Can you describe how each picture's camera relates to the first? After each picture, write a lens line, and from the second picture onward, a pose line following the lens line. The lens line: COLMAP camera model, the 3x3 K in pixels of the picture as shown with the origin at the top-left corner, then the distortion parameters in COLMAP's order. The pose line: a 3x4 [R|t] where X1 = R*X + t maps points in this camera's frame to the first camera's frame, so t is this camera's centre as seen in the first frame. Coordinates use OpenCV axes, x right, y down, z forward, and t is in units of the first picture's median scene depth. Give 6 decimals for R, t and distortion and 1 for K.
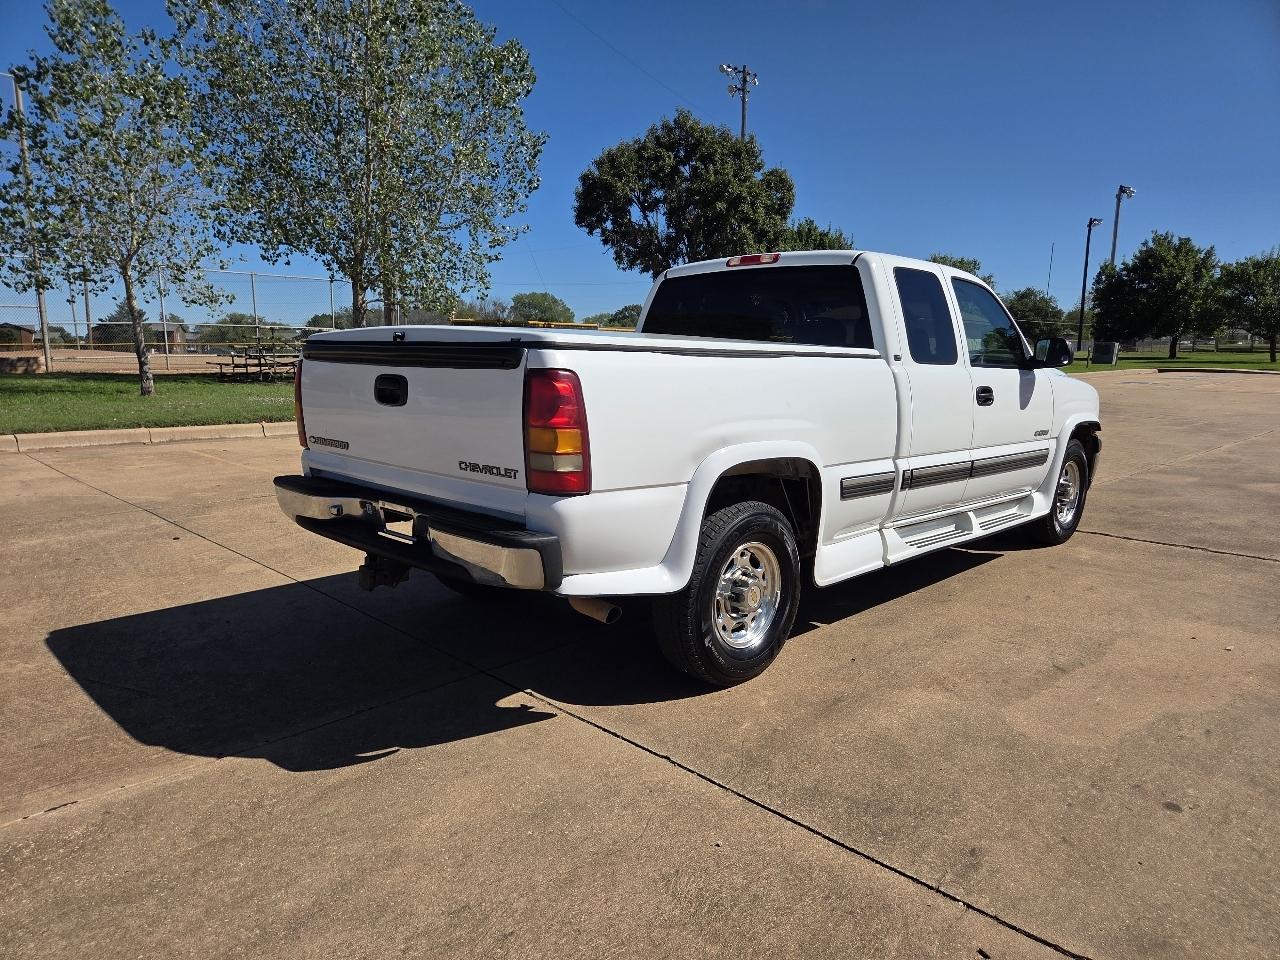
lens RADIAL K [[855.6, 0, 628.2], [0, 855.6, 505.5], [0, 0, 1]] dist [0.058477, -0.049593]
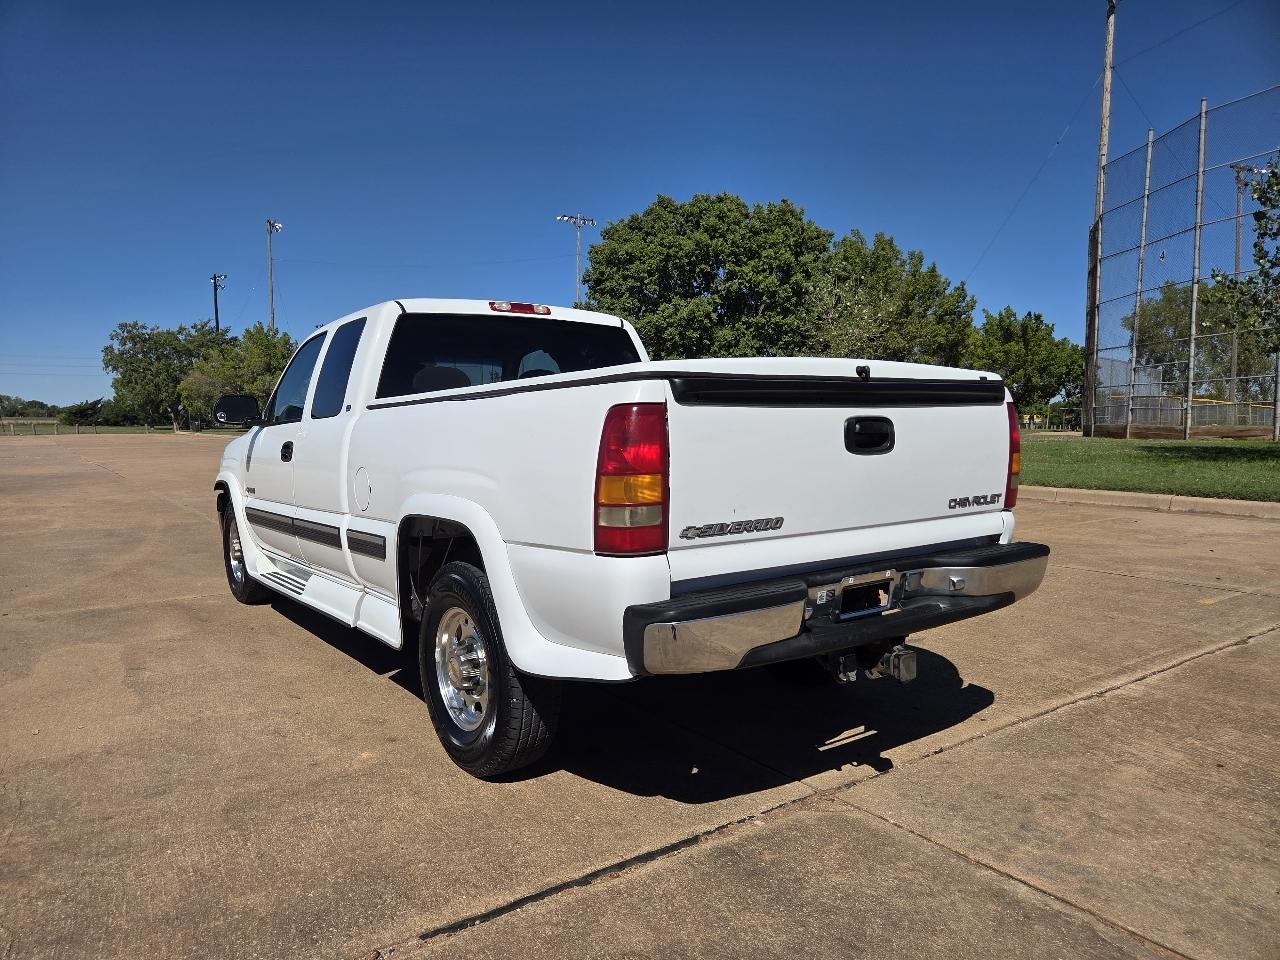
lens RADIAL K [[855.6, 0, 623.5], [0, 855.6, 489.4], [0, 0, 1]] dist [0.058477, -0.049593]
pose [[-0.155361, 0.076072, -0.984924, 0.996723], [-0.172793, 0.979567, 0.102914, -0.186545], [0.972628, 0.186177, -0.139042, 1.138982]]
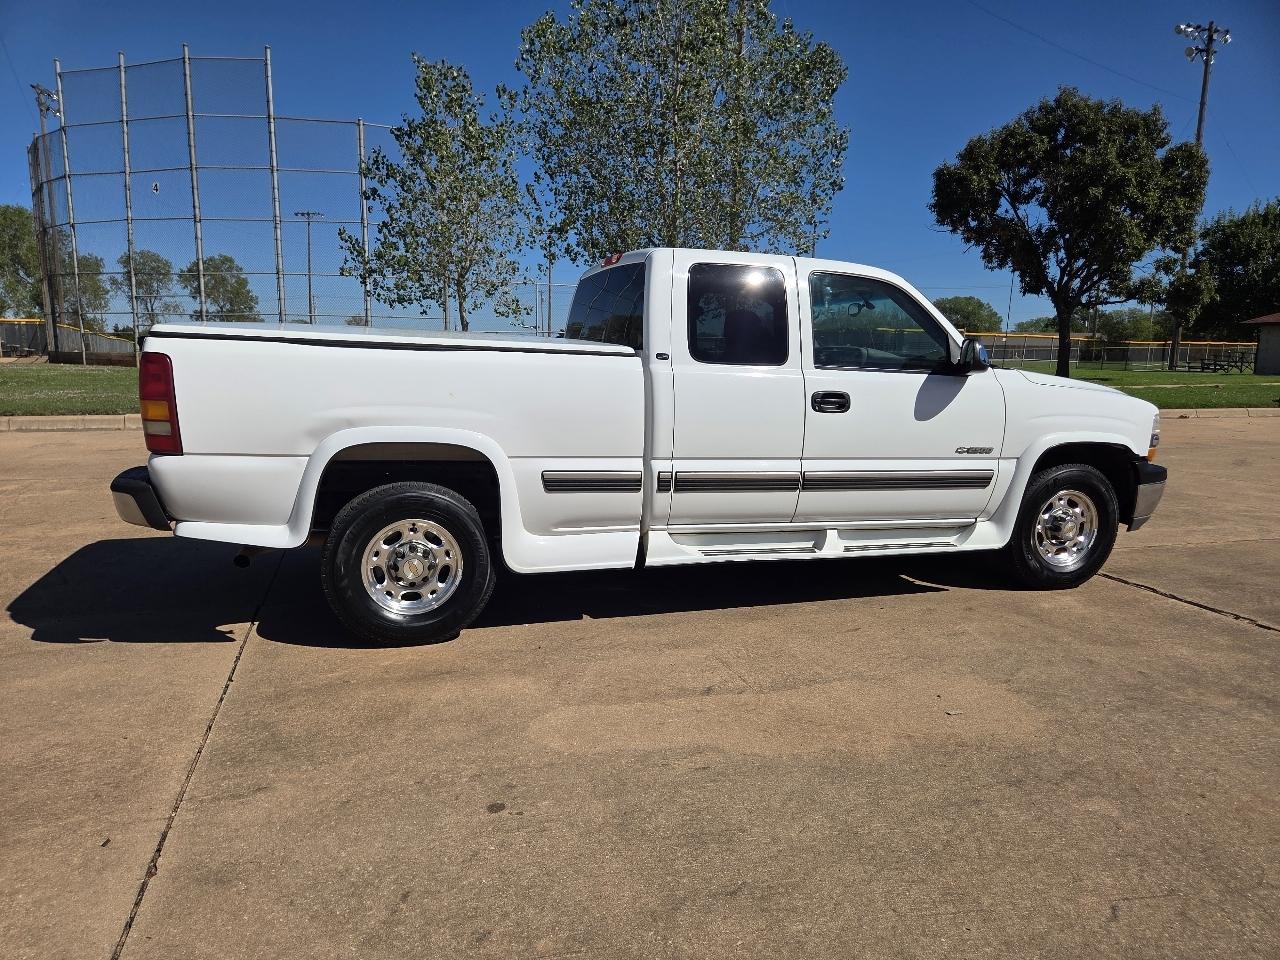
lens RADIAL K [[855.6, 0, 623.2], [0, 855.6, 499.6], [0, 0, 1]] dist [0.058477, -0.049593]
pose [[0.887346, 0.087354, -0.452754, 0.525982], [-0.093887, 0.995550, 0.008074, -0.009284], [0.451444, 0.035344, 0.891599, 0.083455]]
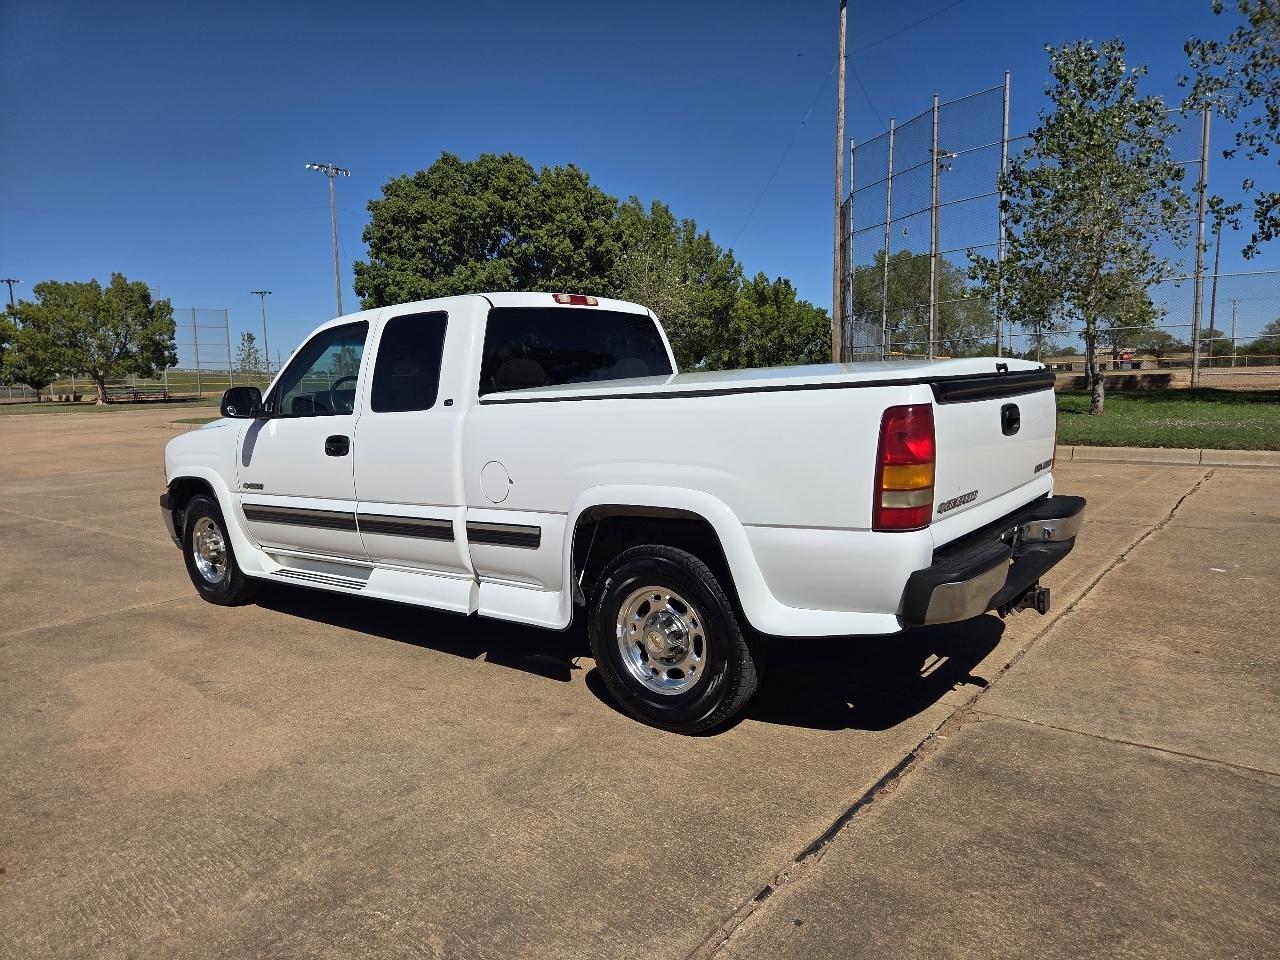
lens RADIAL K [[855.6, 0, 629.9], [0, 855.6, 480.6], [0, 0, 1]] dist [0.058477, -0.049593]
pose [[0.127921, 0.112580, -0.985374, 1.062125], [-0.149645, 0.984353, 0.093036, -0.165821], [0.980430, 0.135555, 0.142767, 0.869305]]
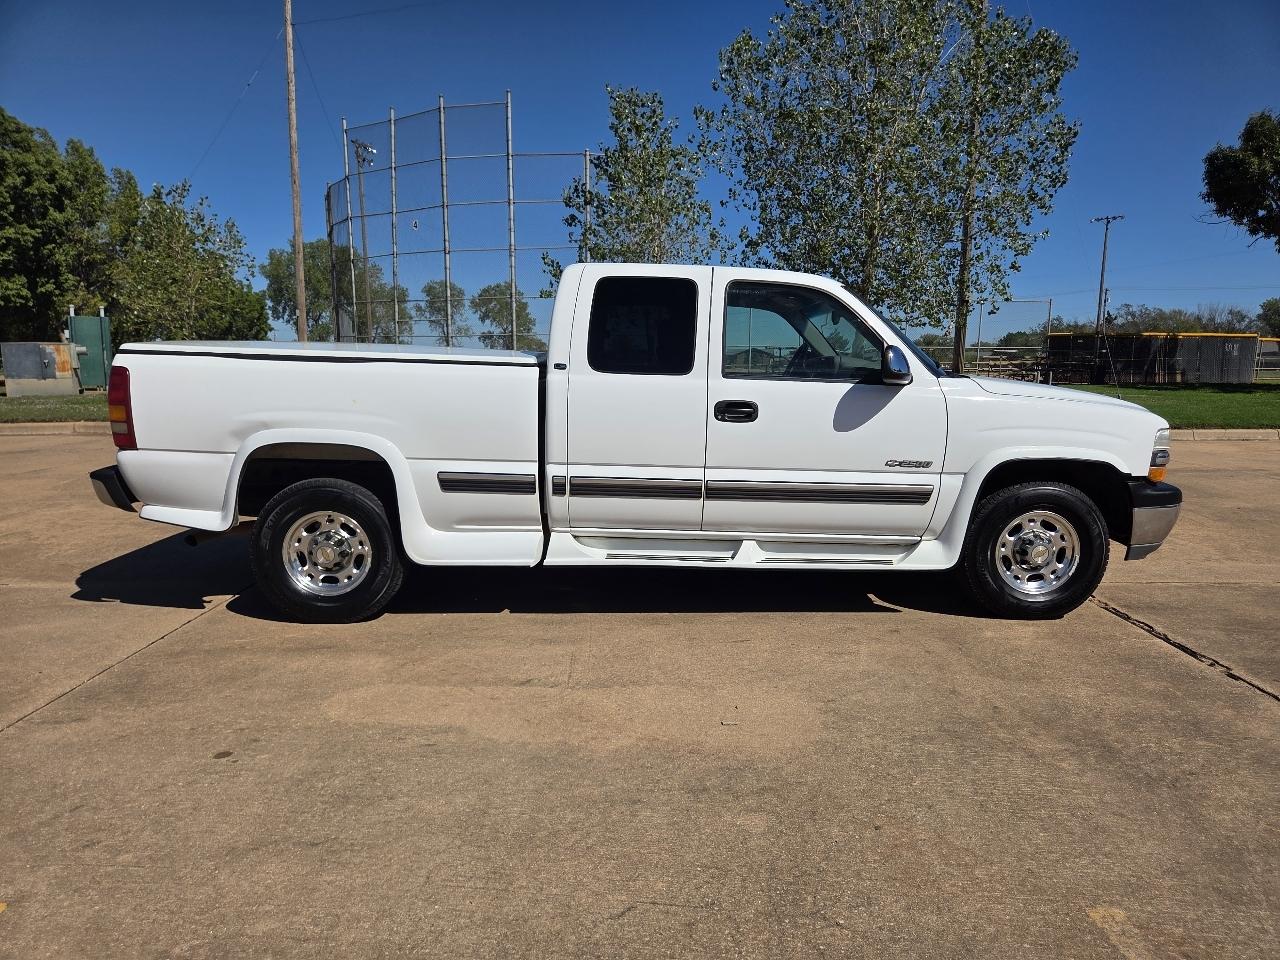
lens RADIAL K [[855.6, 0, 644.2], [0, 855.6, 503.1], [0, 0, 1]] dist [0.058477, -0.049593]
pose [[0.727560, 0.110292, -0.677120, 0.793486], [-0.126040, 0.991682, 0.026101, -0.035134], [0.674366, 0.066354, 0.735409, 0.233595]]
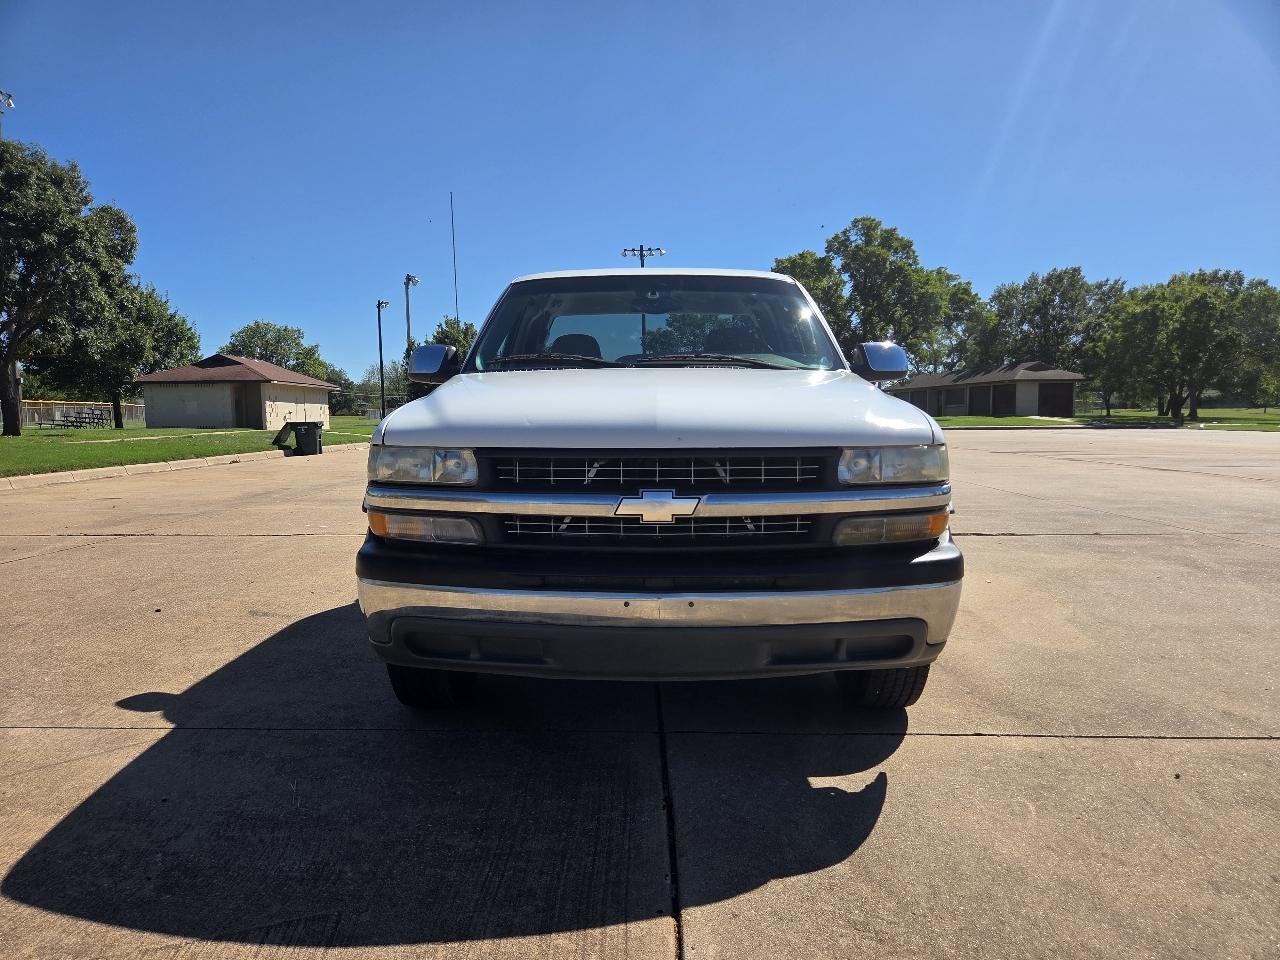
lens RADIAL K [[855.6, 0, 634.3], [0, 855.6, 493.9], [0, 0, 1]] dist [0.058477, -0.049593]
pose [[0.709082, -0.072574, 0.701381, -0.468787], [0.136901, 0.989931, -0.035973, -0.002432], [-0.691709, 0.121527, 0.711878, 0.262731]]
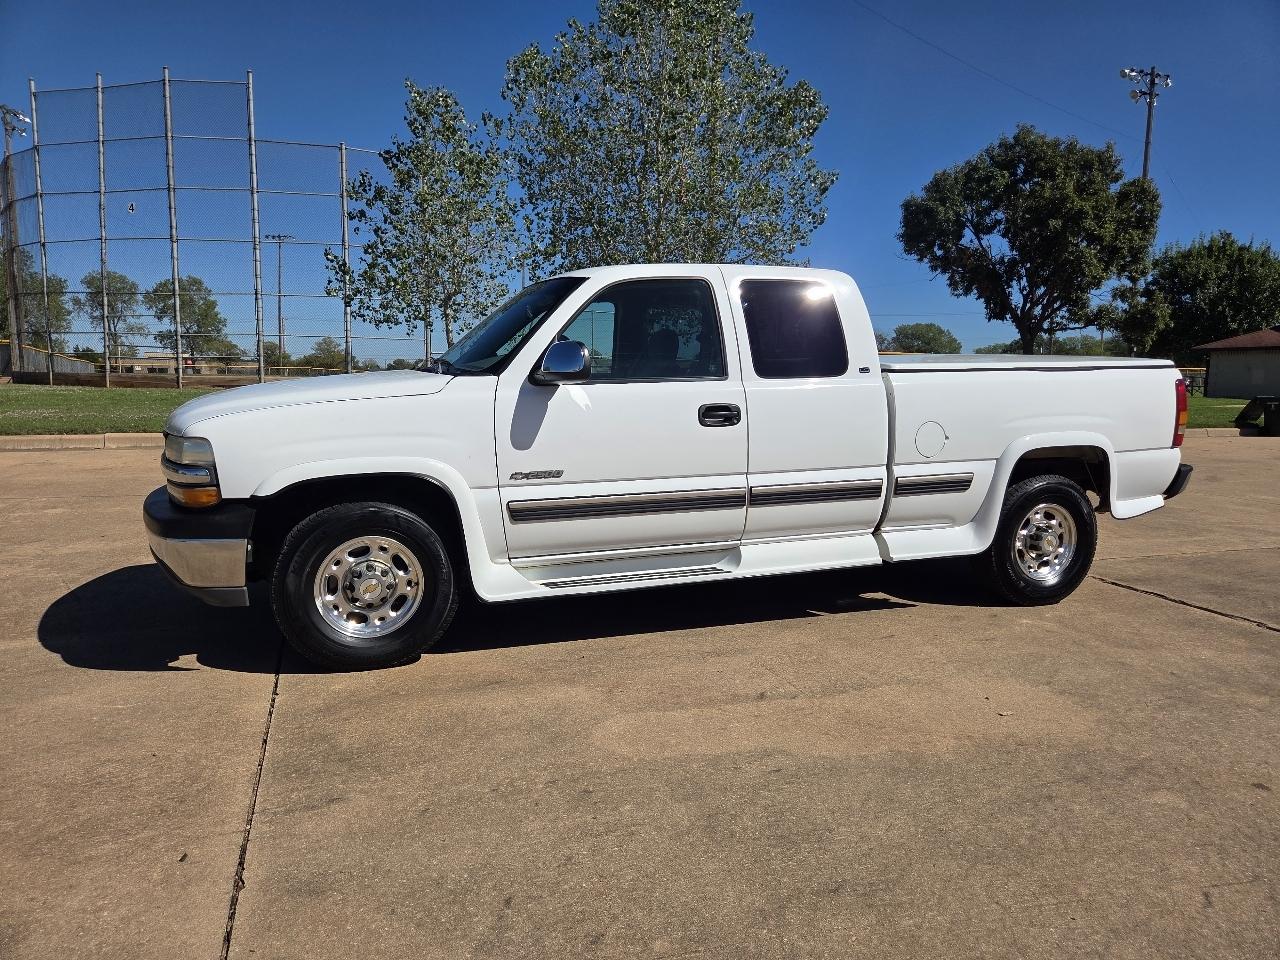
lens RADIAL K [[855.6, 0, 638.1], [0, 855.6, 478.2], [0, 0, 1]] dist [0.058477, -0.049593]
pose [[0.909881, 0.061422, -0.410297, 0.478471], [-0.088450, 0.994962, -0.047200, 0.006549], [0.405330, 0.079237, 0.910730, 0.054334]]
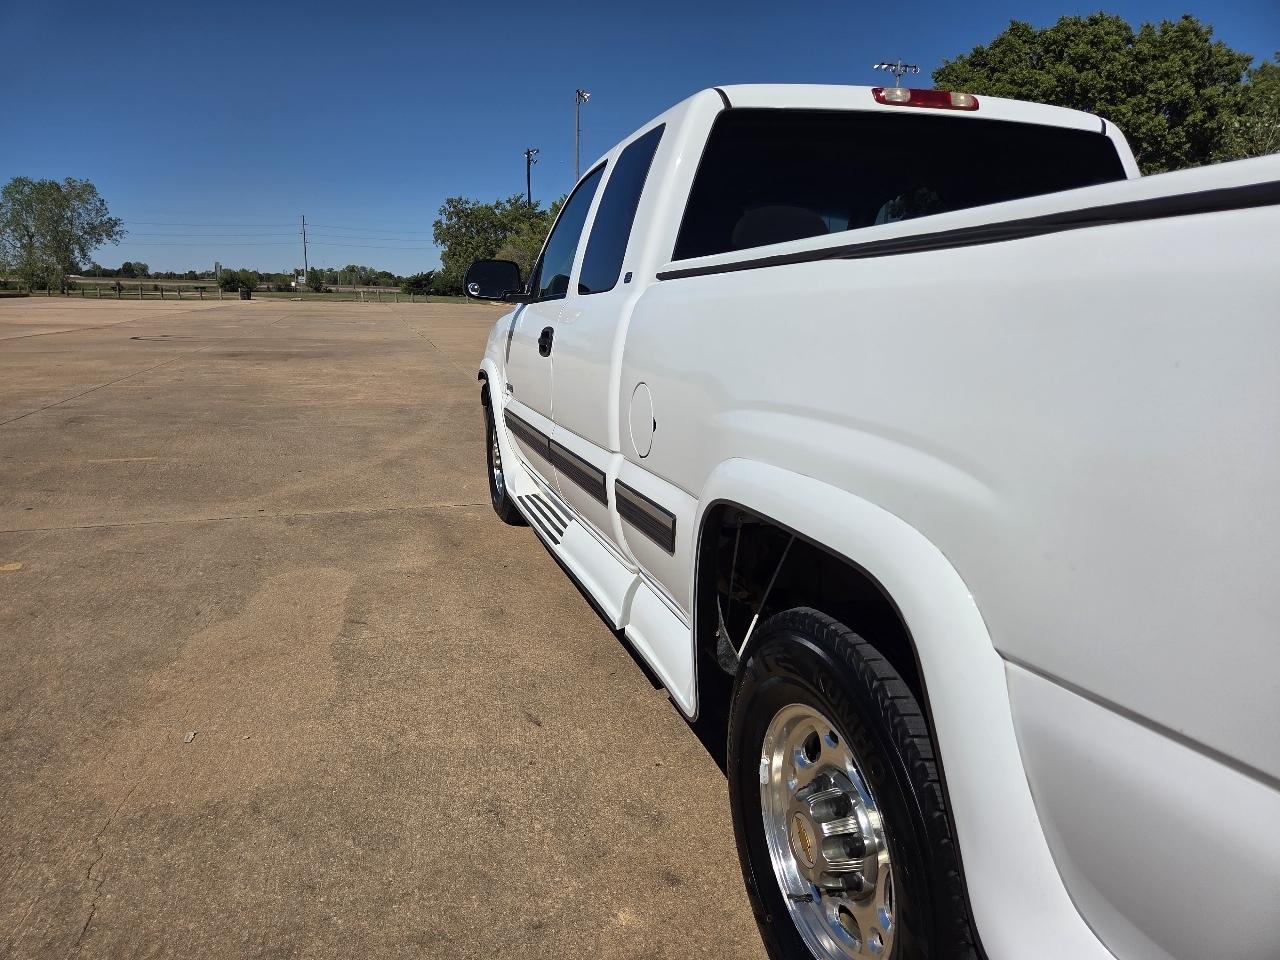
lens RADIAL K [[855.6, 0, 628.3], [0, 855.6, 478.2], [0, 0, 1]] dist [0.058477, -0.049593]
pose [[-0.462065, 0.174578, -0.869494, 0.725161], [-0.174918, 0.943233, 0.282338, -0.166966], [0.869425, 0.282548, -0.405298, 1.012640]]
